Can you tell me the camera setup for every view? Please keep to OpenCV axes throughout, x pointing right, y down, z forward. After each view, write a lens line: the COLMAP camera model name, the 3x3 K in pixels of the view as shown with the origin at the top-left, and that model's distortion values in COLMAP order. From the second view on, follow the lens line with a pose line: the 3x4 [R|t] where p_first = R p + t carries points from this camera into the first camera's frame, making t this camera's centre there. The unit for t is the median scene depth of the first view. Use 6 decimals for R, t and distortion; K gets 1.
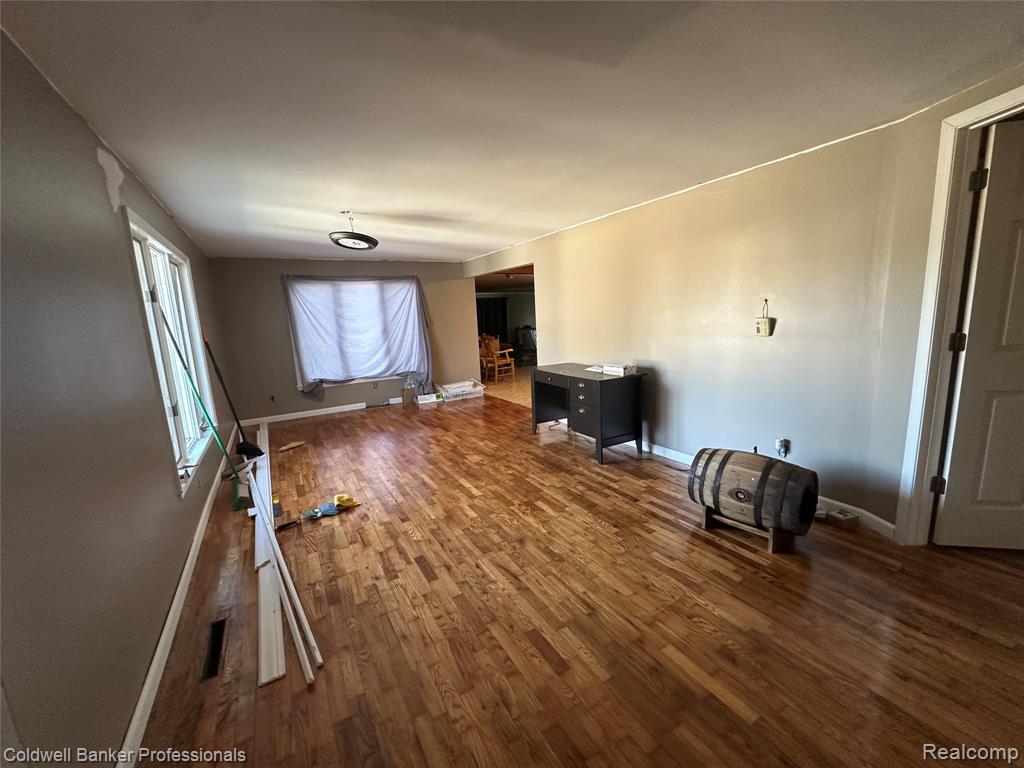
lens RADIAL K [[410.3, 0, 512.7], [0, 410.3, 384.6], [0, 0, 1]] dist [-0.006512, 0.001018]
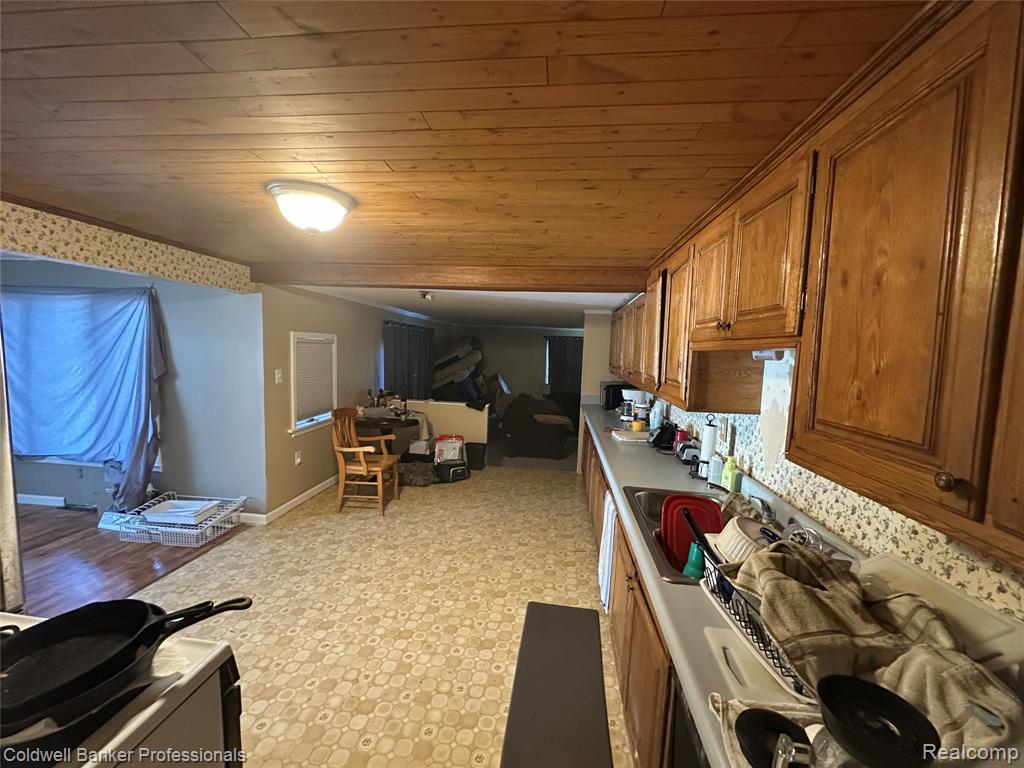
lens RADIAL K [[410.3, 0, 513.1], [0, 410.3, 380.2], [0, 0, 1]] dist [-0.006512, 0.001018]
pose [[0.792620, 0.116946, -0.598395, 0.475825], [-0.171237, 0.984630, -0.034388, -0.209234], [0.585176, 0.129724, 0.800463, 0.869543]]
